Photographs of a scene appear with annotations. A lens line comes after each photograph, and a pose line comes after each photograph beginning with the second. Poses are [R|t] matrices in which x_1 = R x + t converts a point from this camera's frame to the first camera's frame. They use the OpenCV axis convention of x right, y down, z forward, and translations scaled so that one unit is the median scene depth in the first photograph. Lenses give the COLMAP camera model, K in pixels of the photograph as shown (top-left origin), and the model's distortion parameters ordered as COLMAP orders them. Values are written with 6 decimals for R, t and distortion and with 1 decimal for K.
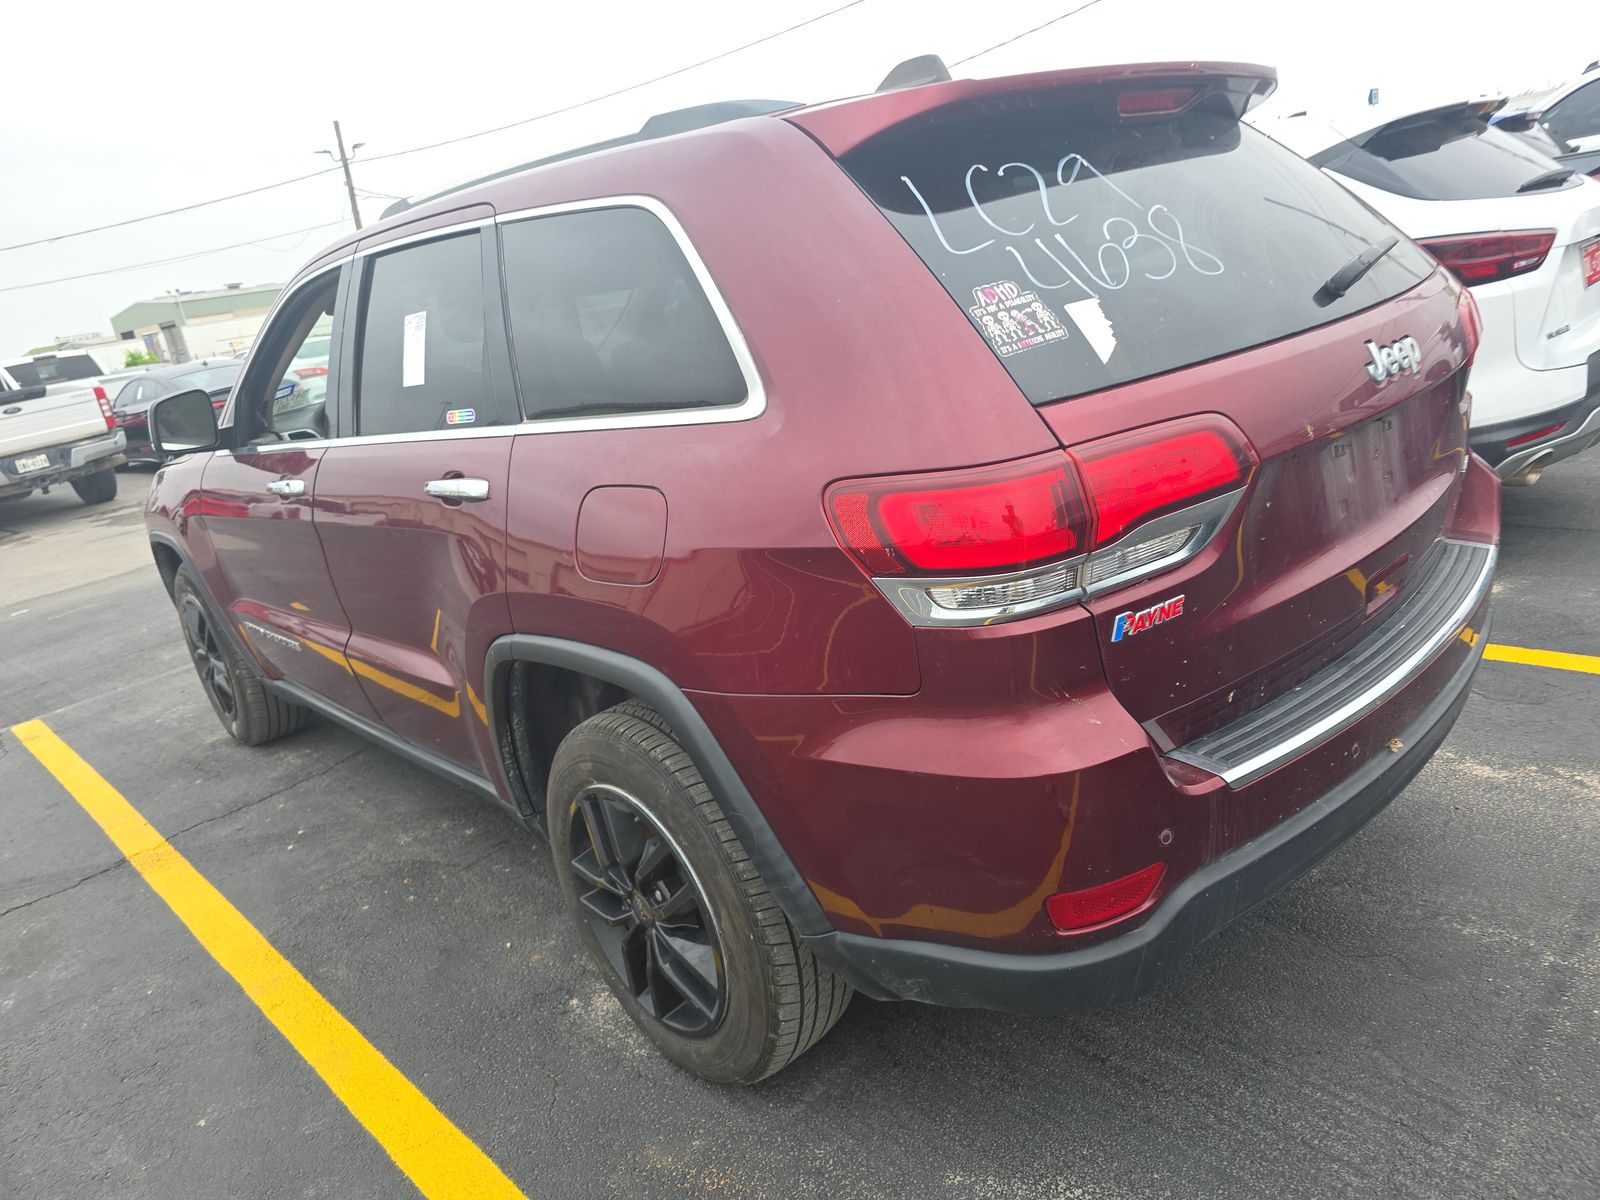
lens RADIAL K [[1053.0, 0, 801.4], [0, 1053.0, 604.0], [0, 0, 1]] dist [0.002918, -0.002452]
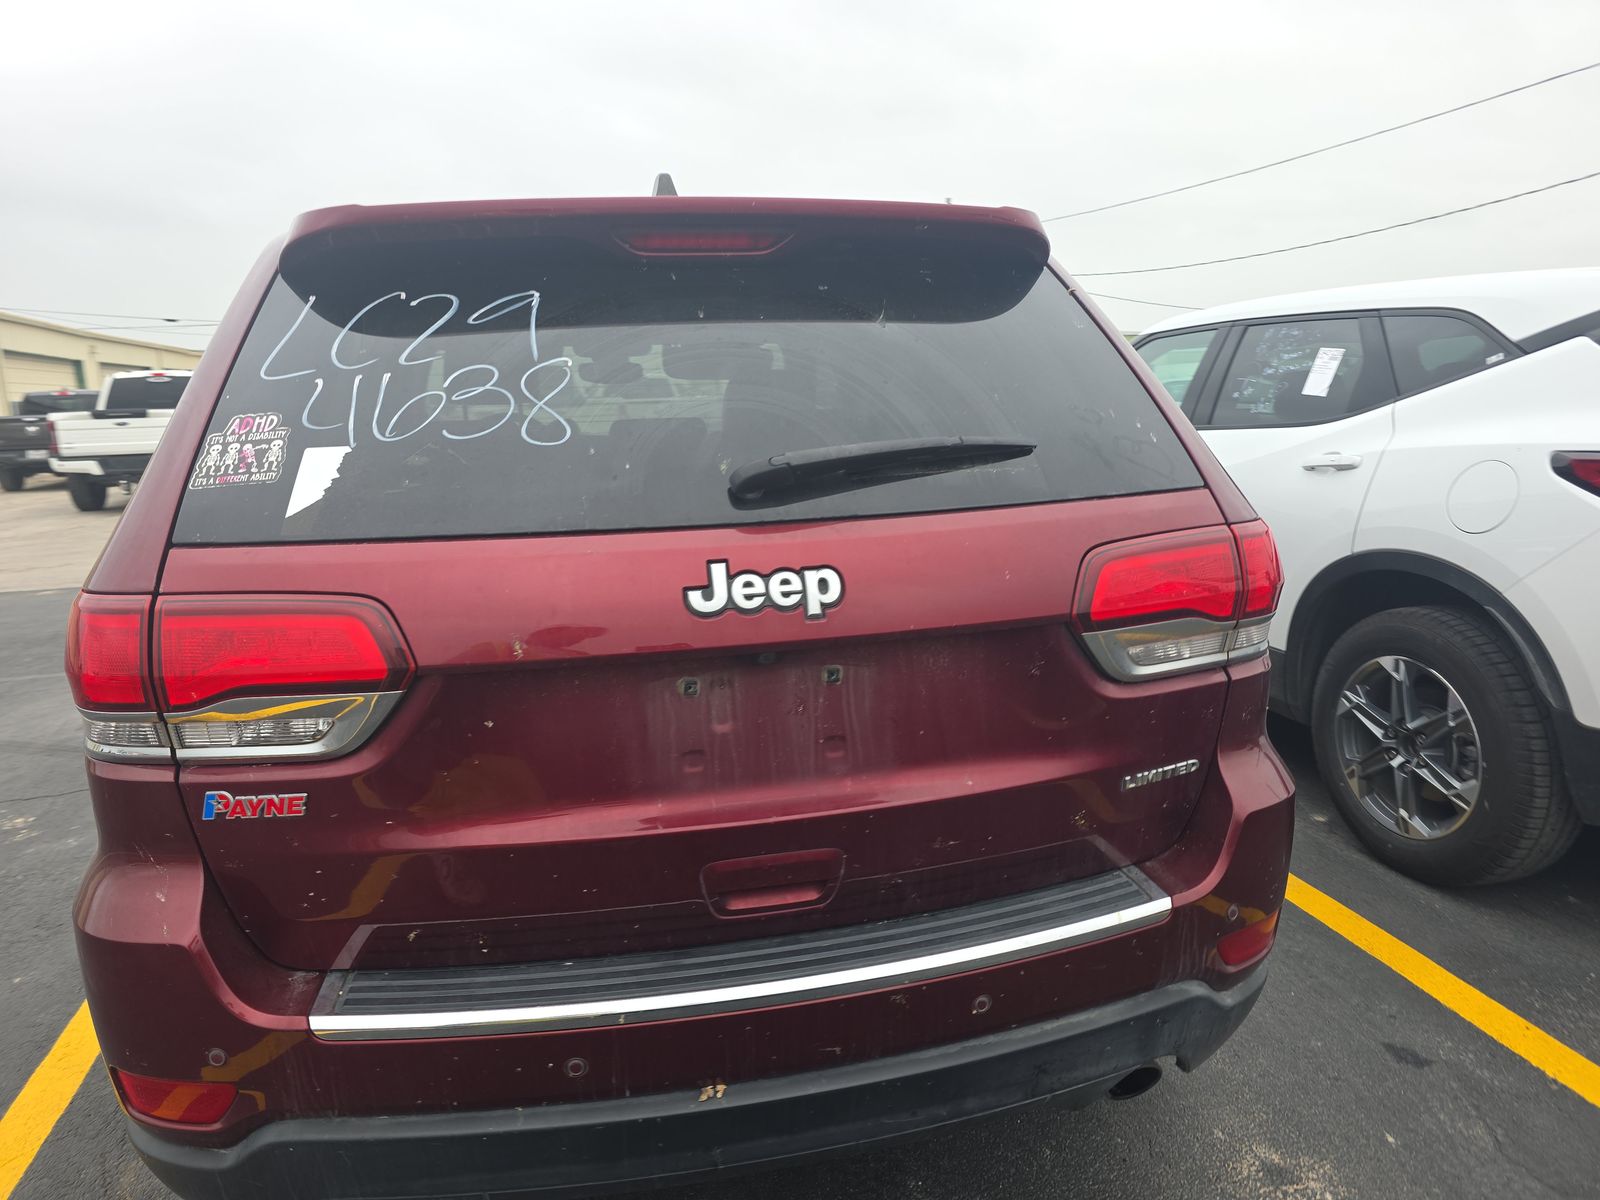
lens RADIAL K [[1053.0, 0, 801.1], [0, 1053.0, 594.2], [0, 0, 1]] dist [0.002918, -0.002452]
pose [[0.870808, 0.226509, -0.436334, 1.063970], [-0.259371, 0.965639, -0.016357, -0.260218], [0.417636, 0.127416, 0.899636, 0.374744]]
